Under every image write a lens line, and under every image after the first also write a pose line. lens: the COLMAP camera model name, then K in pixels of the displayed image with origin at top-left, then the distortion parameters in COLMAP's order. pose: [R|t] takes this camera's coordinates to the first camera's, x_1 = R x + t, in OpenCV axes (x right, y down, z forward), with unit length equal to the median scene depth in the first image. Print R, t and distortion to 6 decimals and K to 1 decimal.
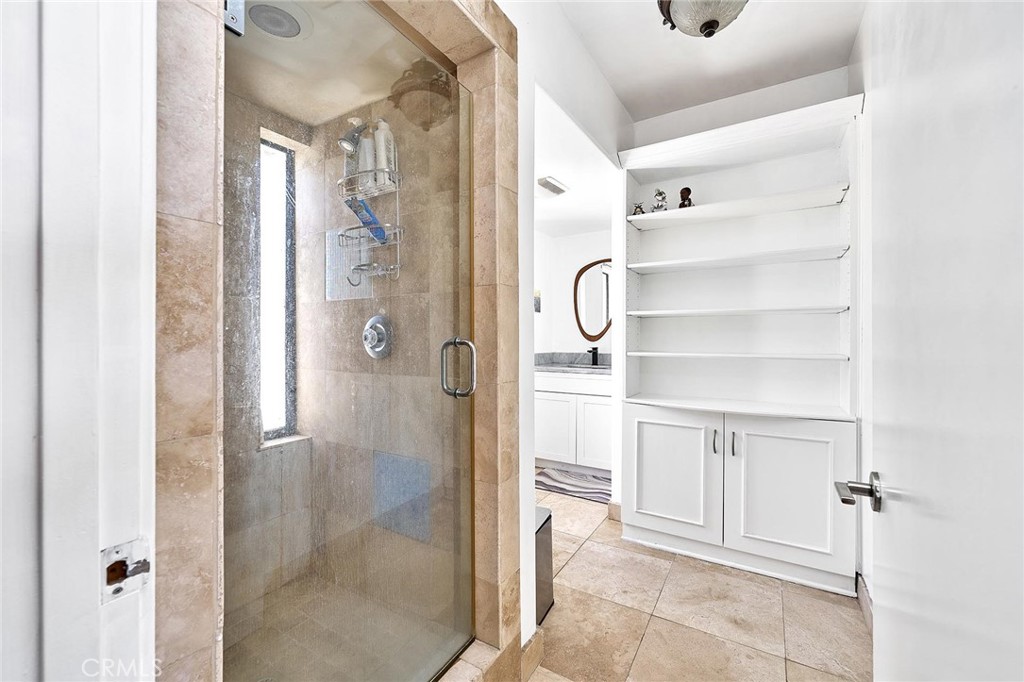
lens RADIAL K [[421.0, 0, 512.1], [0, 421.0, 337.0], [0, 0, 1]] dist [0.001278, 0.000411]
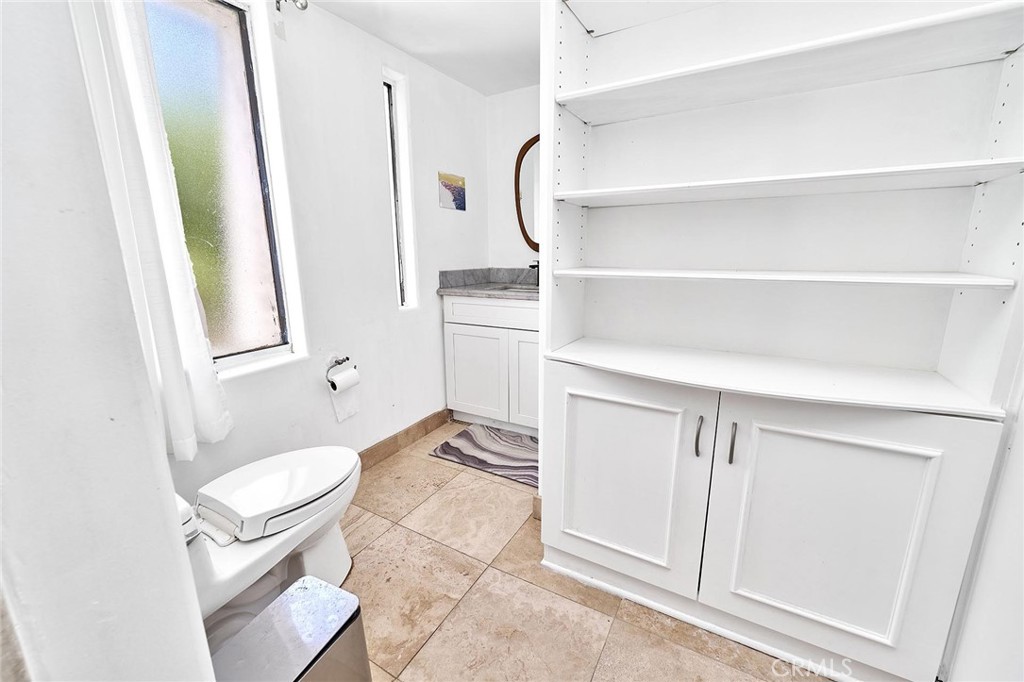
lens RADIAL K [[421.0, 0, 507.6], [0, 421.0, 342.9], [0, 0, 1]] dist [0.001278, 0.000411]
pose [[0.999735, -0.017961, 0.014423, 0.207509], [0.014341, 0.975282, 0.220498, 0.004949], [-0.018027, -0.220232, 0.975281, 0.453914]]
